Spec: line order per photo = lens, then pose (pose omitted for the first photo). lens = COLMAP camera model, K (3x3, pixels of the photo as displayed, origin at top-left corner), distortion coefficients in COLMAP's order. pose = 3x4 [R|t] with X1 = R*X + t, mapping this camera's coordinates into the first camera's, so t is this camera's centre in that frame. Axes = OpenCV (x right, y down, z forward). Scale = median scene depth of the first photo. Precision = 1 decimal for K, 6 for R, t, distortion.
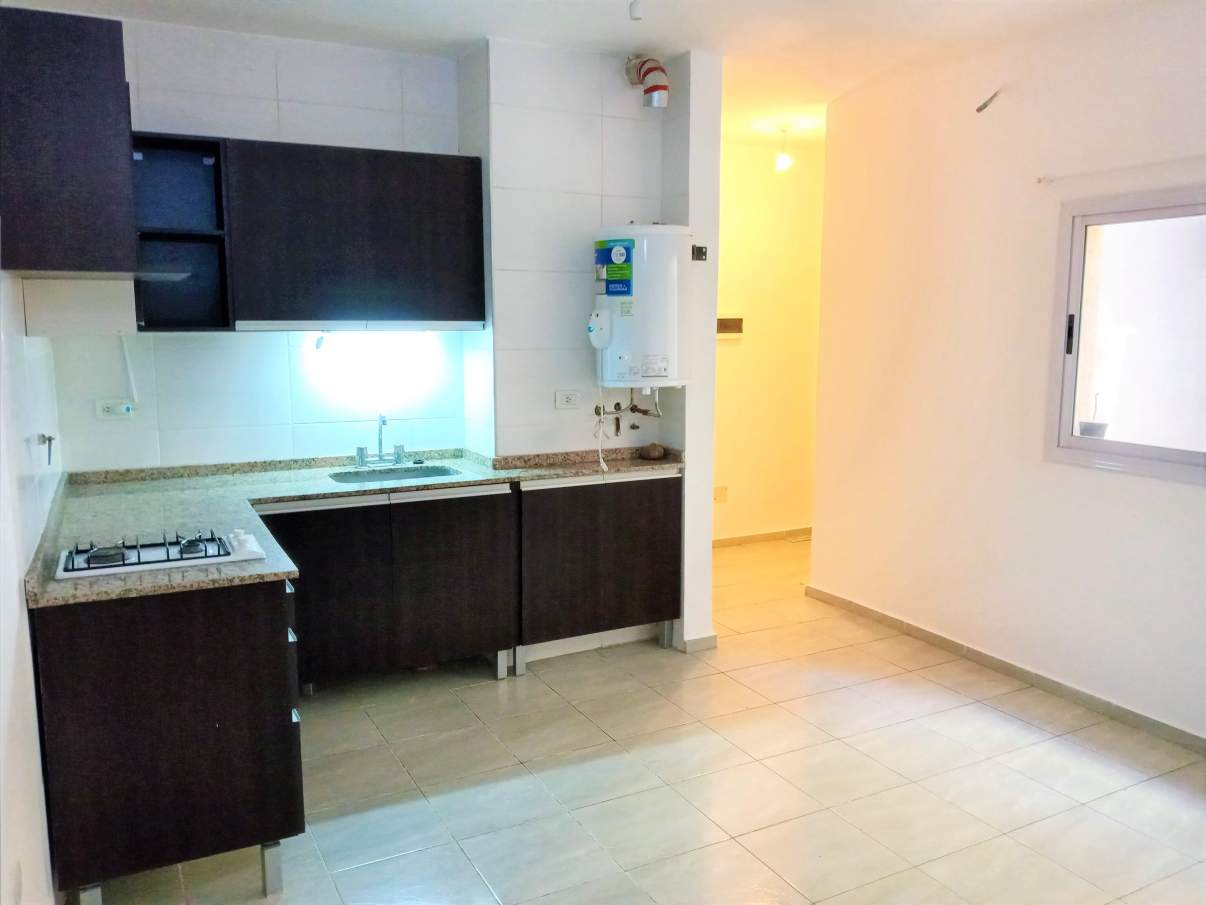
lens RADIAL K [[944.6, 0, 603.0], [0, 944.6, 452.5], [0, 0, 1]] dist [0.024714, -0.069295]
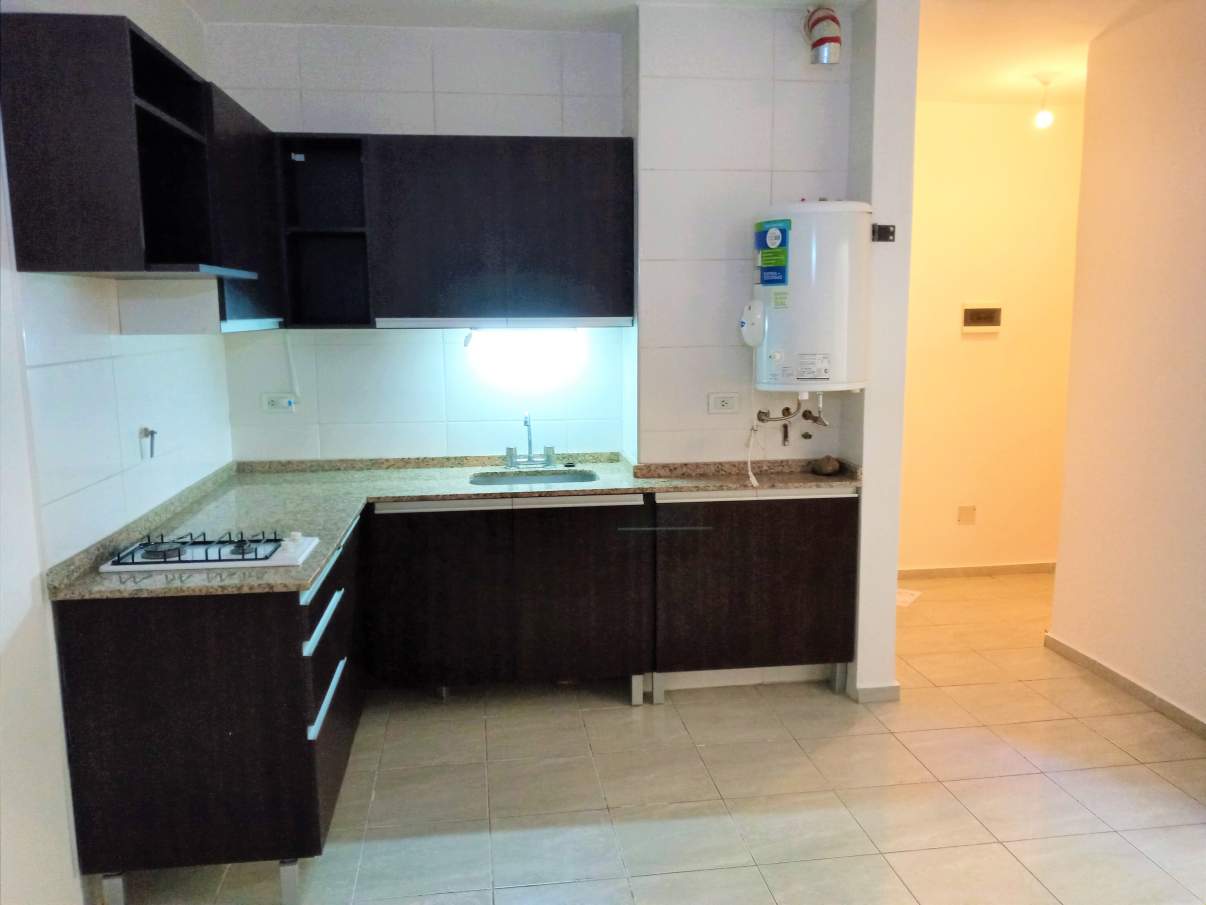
lens RADIAL K [[944.6, 0, 603.0], [0, 944.6, 452.5], [0, 0, 1]] dist [0.024714, -0.069295]
pose [[0.940164, 0.041678, -0.338162, 0.166326], [-0.038715, 0.999130, 0.015507, -0.019610], [0.338514, -0.001487, 0.940960, 0.127430]]
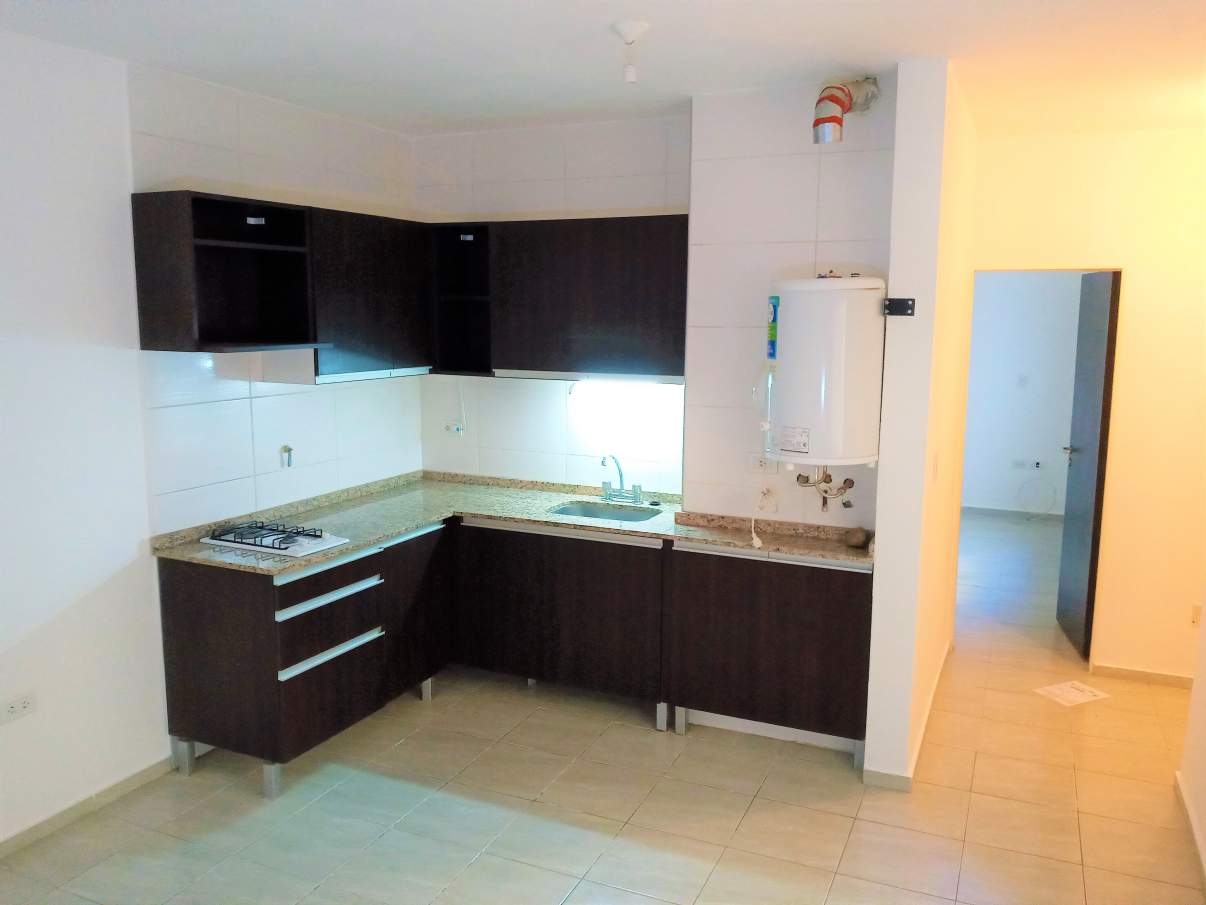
lens RADIAL K [[943.2, 0, 603.0], [0, 943.2, 452.5], [0, 0, 1]] dist [0.097432, -0.131090]
pose [[0.619032, 0.121205, -0.775957, 0.620925], [-0.116903, 0.991233, 0.061569, -0.111828], [0.776616, 0.052598, 0.627774, 0.305550]]
